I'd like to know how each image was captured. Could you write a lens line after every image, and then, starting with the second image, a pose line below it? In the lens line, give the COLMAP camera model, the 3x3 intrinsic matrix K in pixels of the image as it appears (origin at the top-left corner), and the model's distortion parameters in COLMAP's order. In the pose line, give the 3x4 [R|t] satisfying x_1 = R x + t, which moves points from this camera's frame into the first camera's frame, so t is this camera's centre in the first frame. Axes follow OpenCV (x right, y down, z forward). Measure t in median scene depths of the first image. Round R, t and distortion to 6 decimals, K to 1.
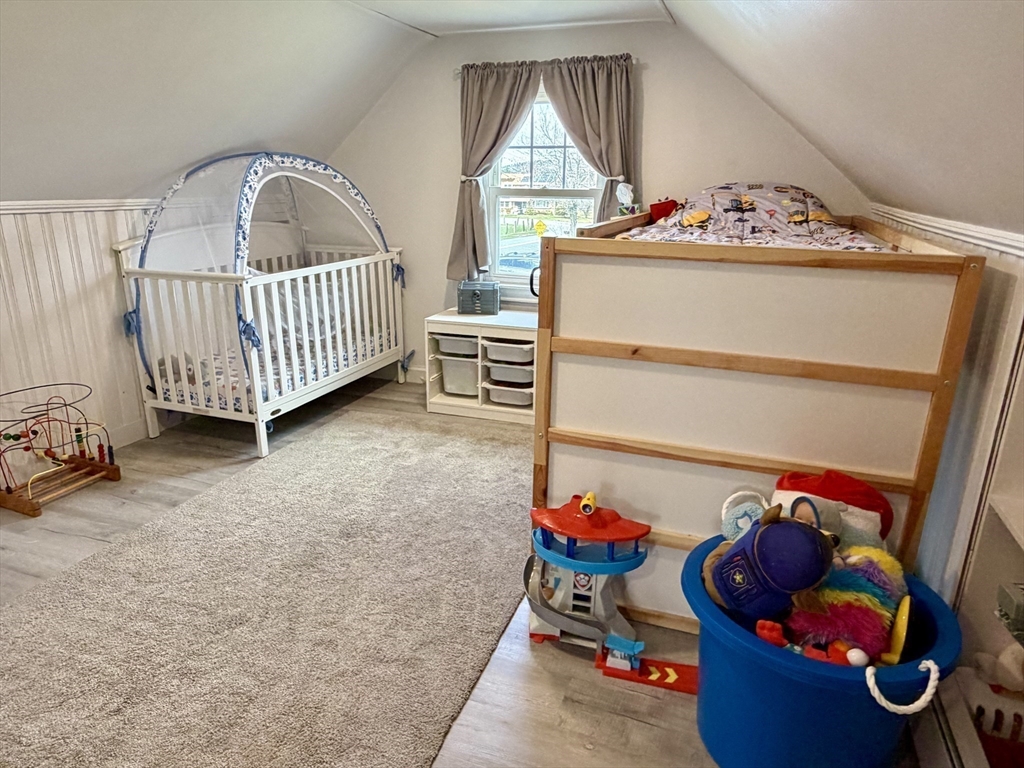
lens RADIAL K [[663.0, 0, 512.6], [0, 663.0, 389.1], [0, 0, 1]] dist [0.007547, 0.000524]
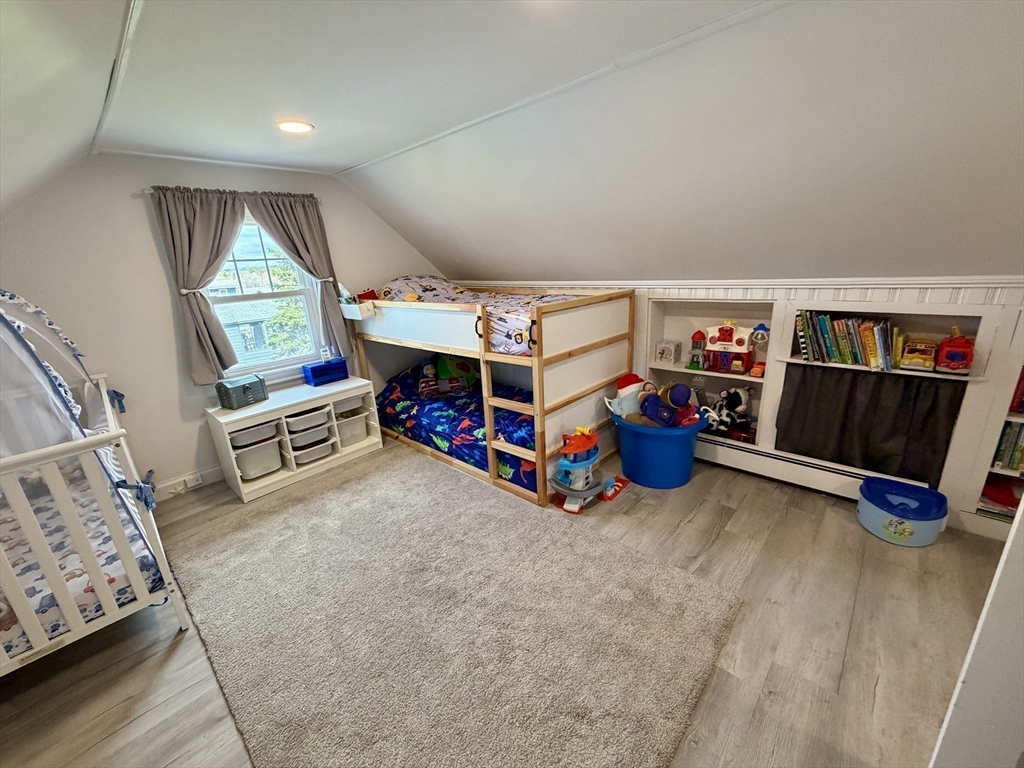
lens RADIAL K [[410.1, 0, 510.3], [0, 410.1, 383.8], [0, 0, 1]] dist [-0.000154, -0.000118]
pose [[0.396141, -0.299120, 0.868101, -0.522152], [0.333190, 0.927834, 0.167657, -0.124994], [-0.855603, 0.222826, 0.467216, 0.298476]]
